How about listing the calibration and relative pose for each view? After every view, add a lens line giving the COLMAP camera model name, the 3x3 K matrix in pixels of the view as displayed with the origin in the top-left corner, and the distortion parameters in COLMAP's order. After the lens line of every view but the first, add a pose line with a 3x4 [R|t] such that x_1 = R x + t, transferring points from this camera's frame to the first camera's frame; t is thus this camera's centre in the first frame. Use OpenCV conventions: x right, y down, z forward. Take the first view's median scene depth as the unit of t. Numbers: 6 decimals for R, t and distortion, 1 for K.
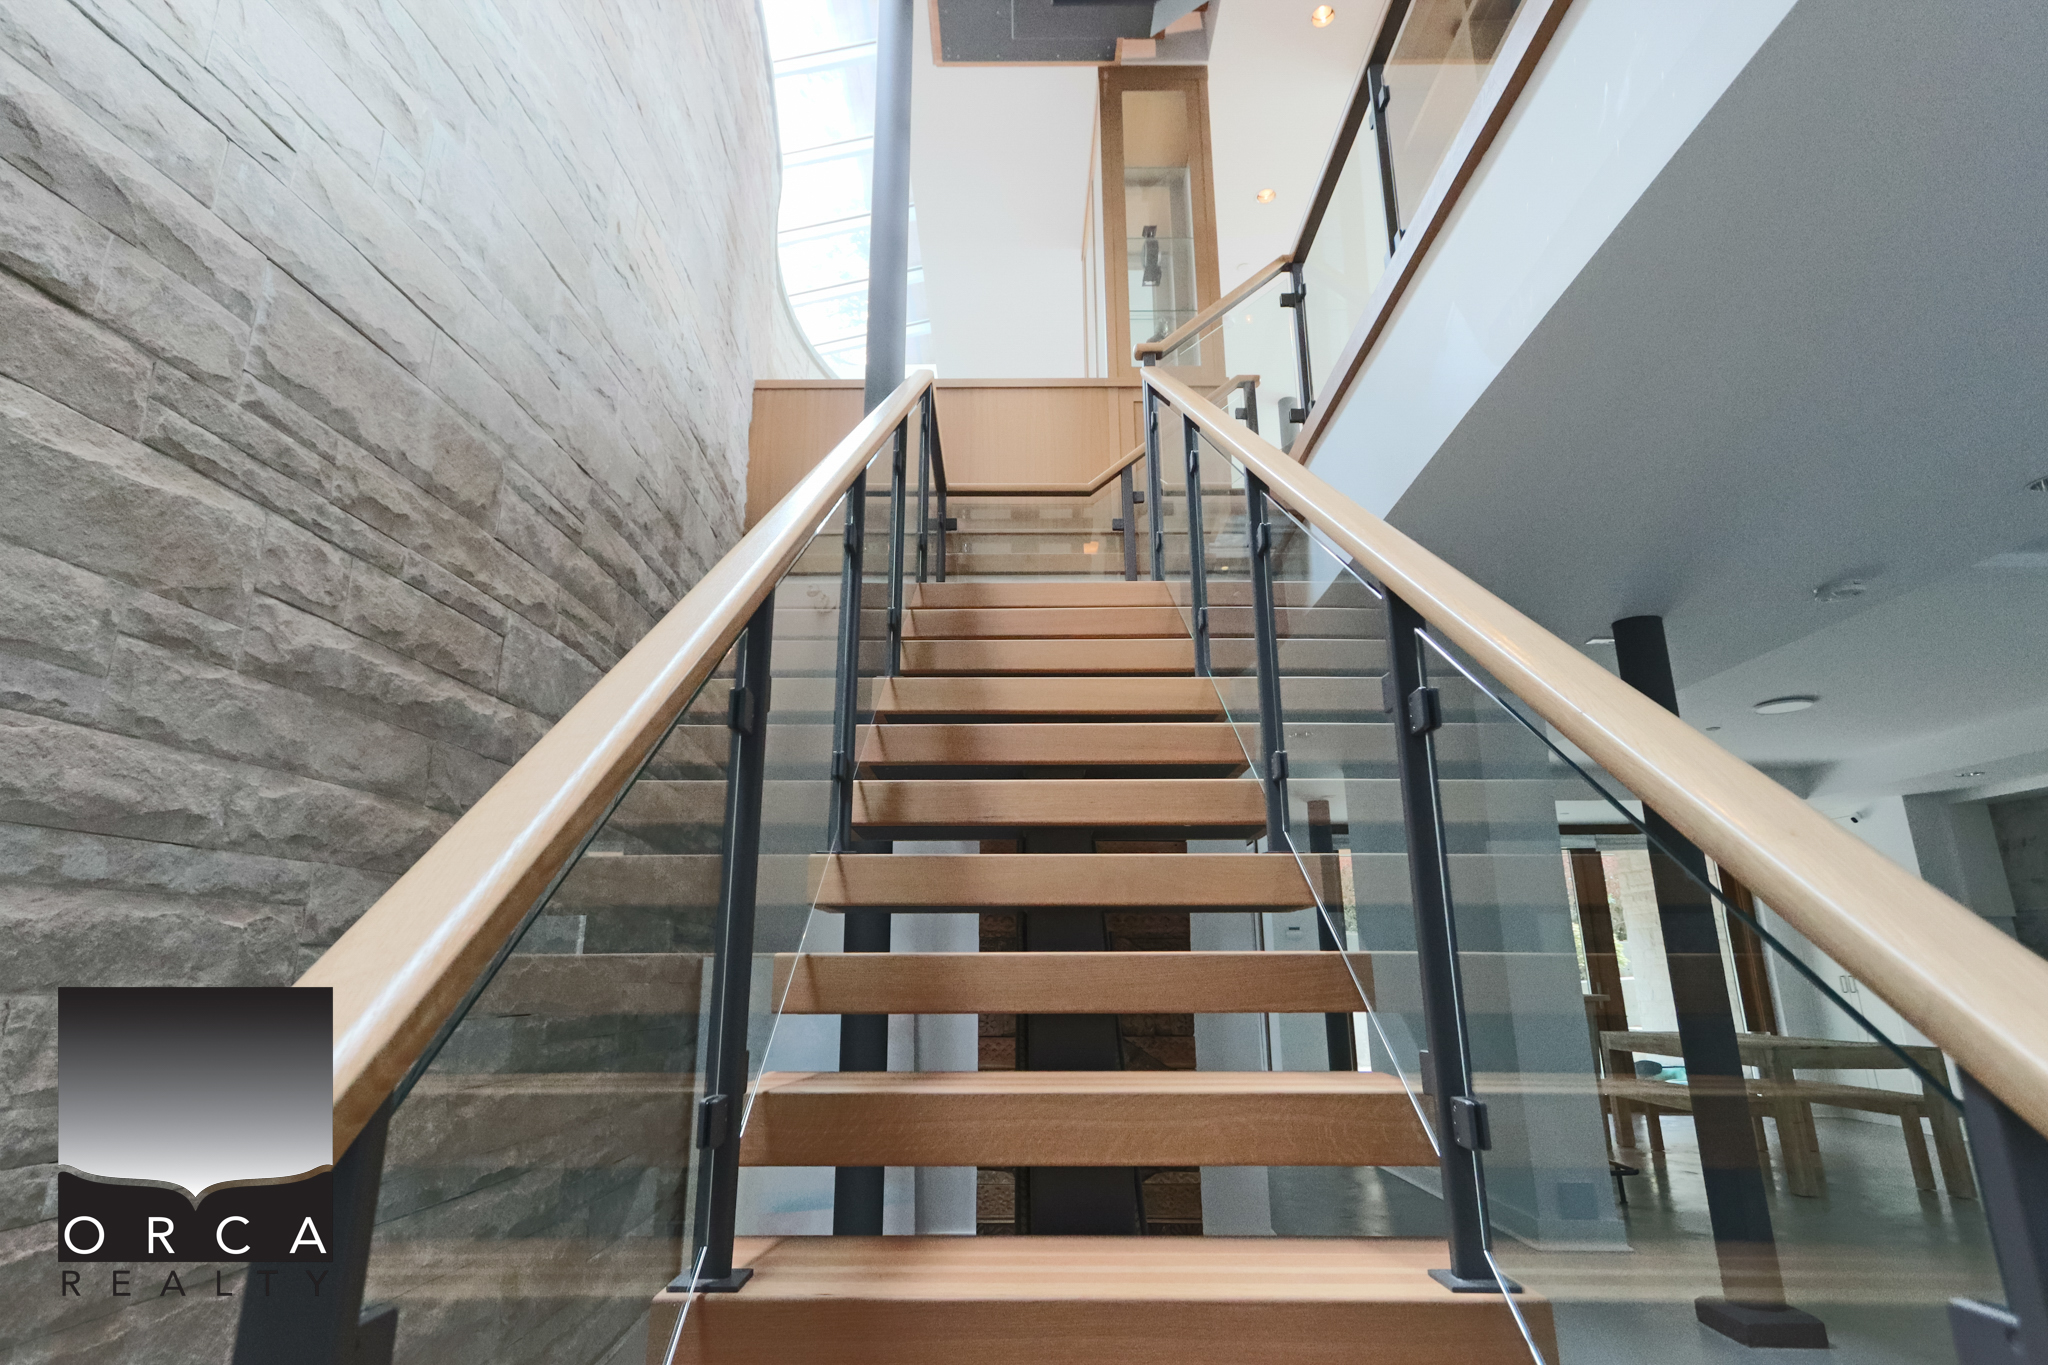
lens RADIAL K [[1034.0, 0, 1010.8], [0, 1034.0, 691.6], [0, 0, 1]] dist [0.008273, 0.000991]
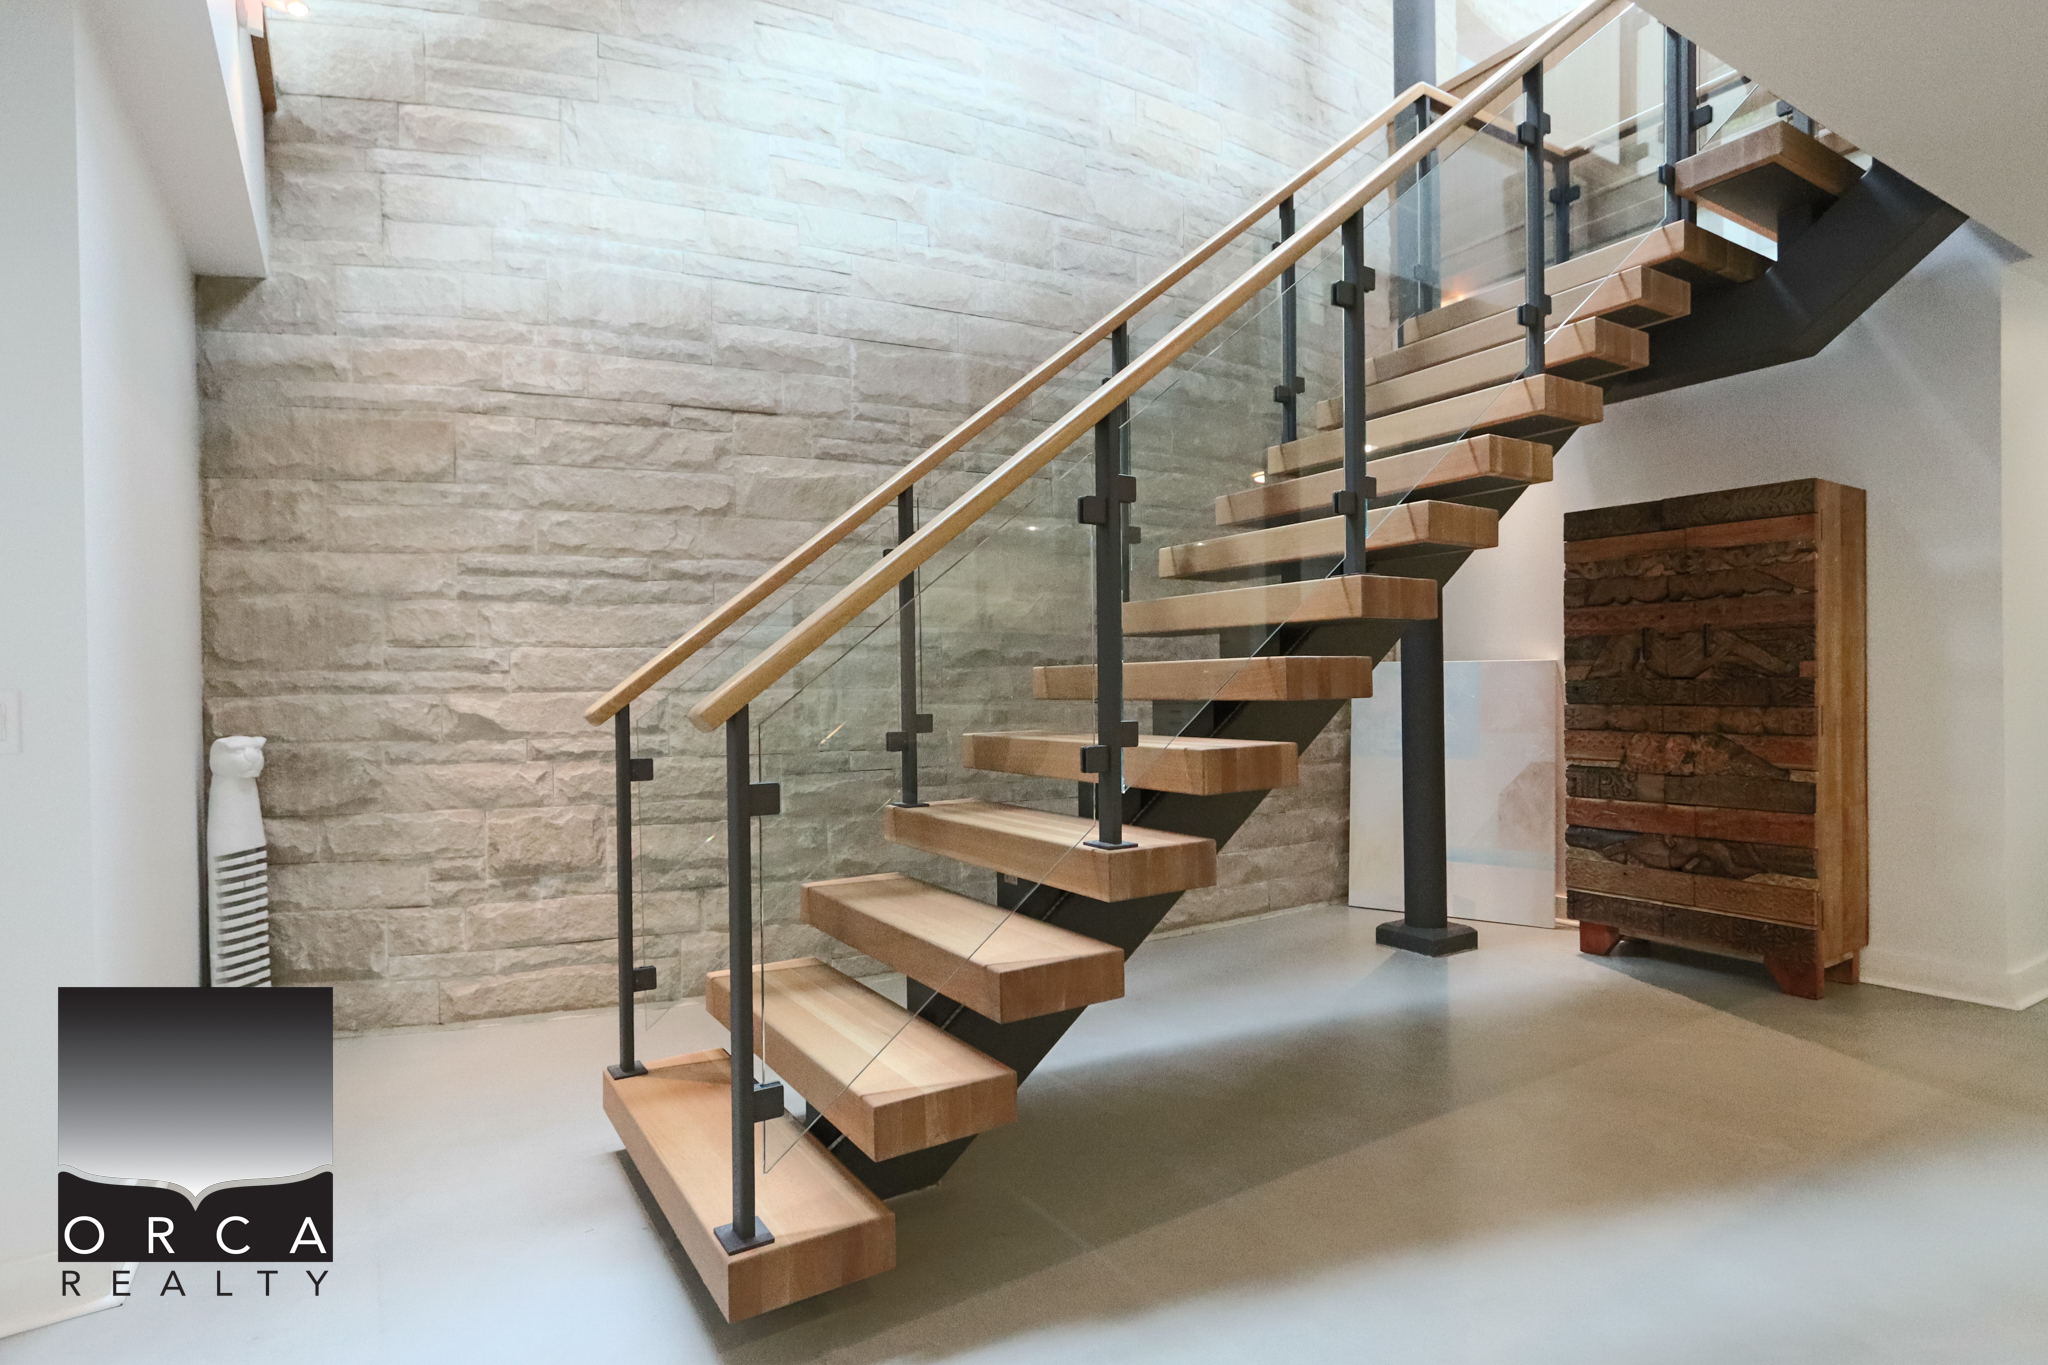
lens RADIAL K [[1041.7, 0, 1010.3], [0, 1041.7, 690.3], [0, 0, 1]] dist [0.004148, 0.001666]
pose [[0.538933, -0.003271, -0.842342, 1.242022], [0.235528, 0.960692, 0.146961, 0.015487], [0.808751, -0.277597, 0.518519, 0.013660]]
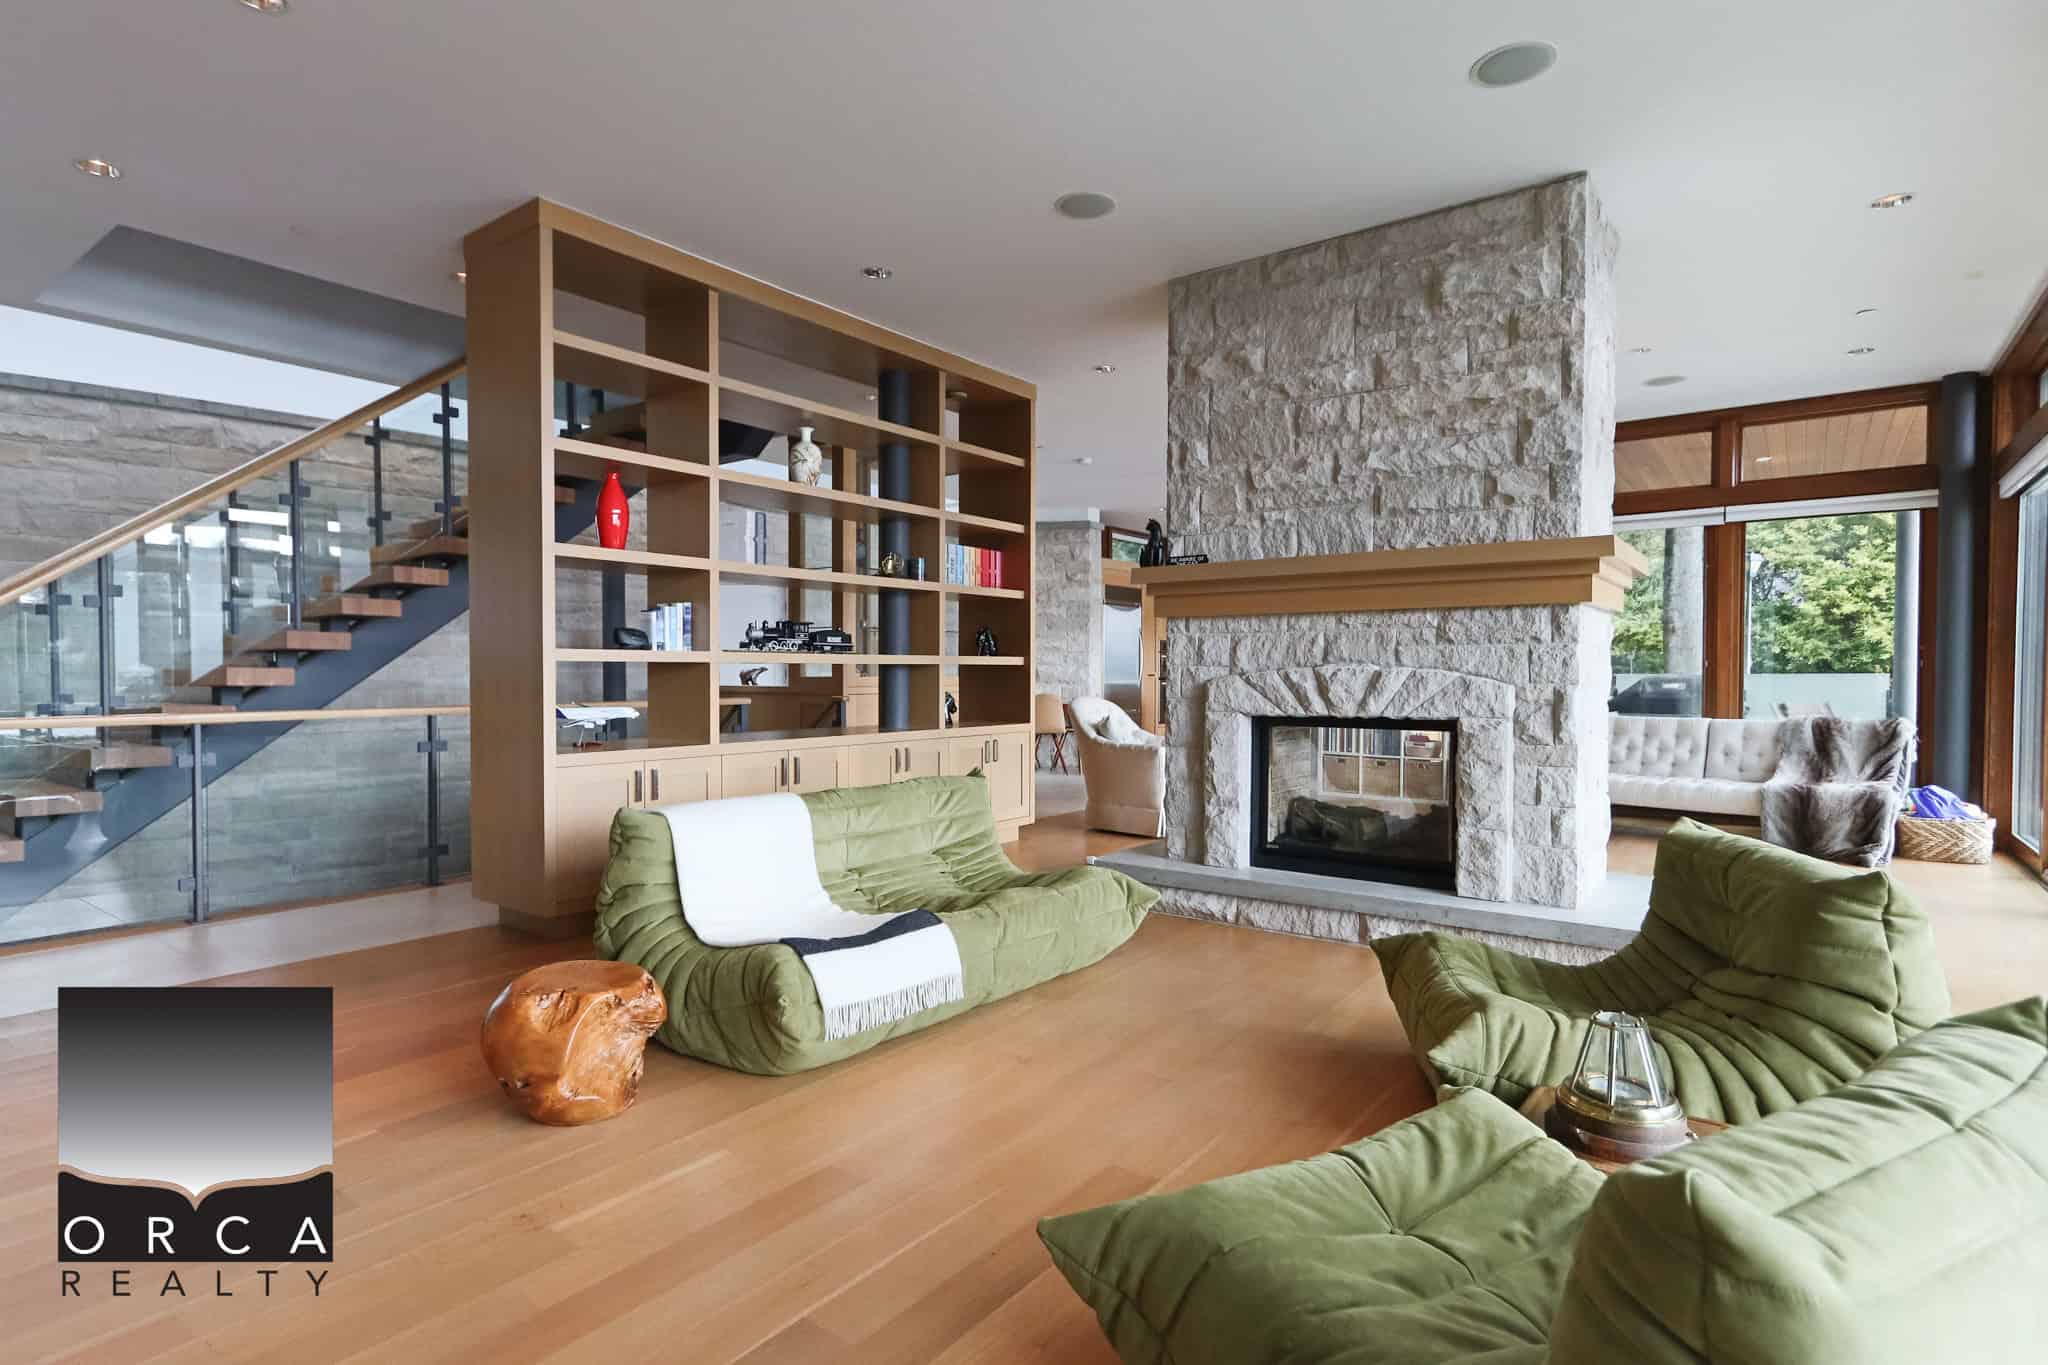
lens RADIAL K [[1034.0, 0, 1010.8], [0, 1034.0, 691.6], [0, 0, 1]] dist [0.008273, 0.000991]
pose [[0.799112, 0.013441, -0.601032, 3.762344], [0.156653, 0.960557, 0.229762, -1.760748], [0.580413, -0.277759, 0.765487, 0.069526]]
